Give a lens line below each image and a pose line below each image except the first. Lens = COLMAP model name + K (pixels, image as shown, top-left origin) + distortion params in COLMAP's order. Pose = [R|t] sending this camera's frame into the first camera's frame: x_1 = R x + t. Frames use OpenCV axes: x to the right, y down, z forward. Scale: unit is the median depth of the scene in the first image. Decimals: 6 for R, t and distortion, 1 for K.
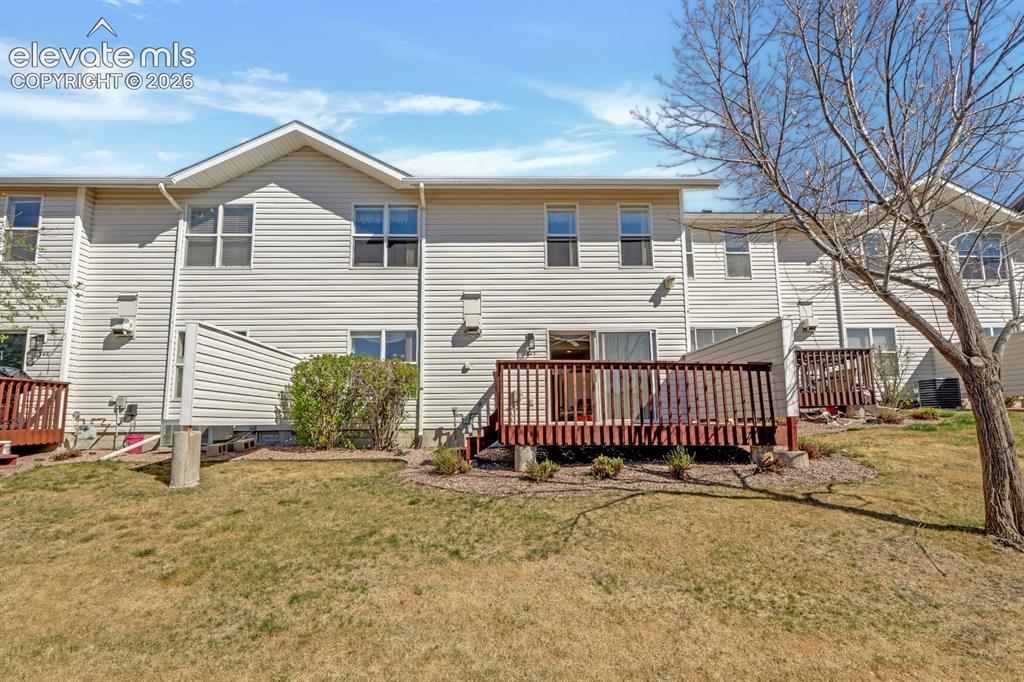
lens RADIAL K [[455.6, 0, 511.5], [0, 455.6, 382.0], [0, 0, 1]] dist [-0.003850, 0.000063]
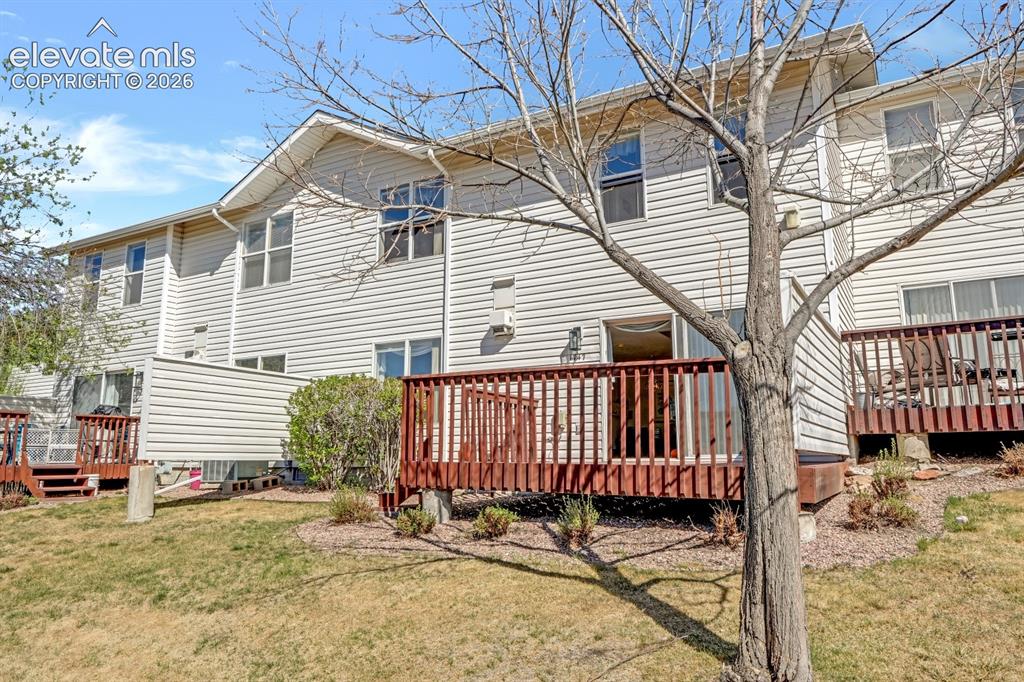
lens RADIAL K [[716.3, 0, 512.0], [0, 716.3, 341.0], [0, 0, 1]] dist [0.001548, -0.001700]
pose [[0.851809, -0.081550, -0.517465, 0.510955], [0.043999, 0.995456, -0.084451, 0.000668], [0.522001, 0.049168, 0.851527, 0.038917]]
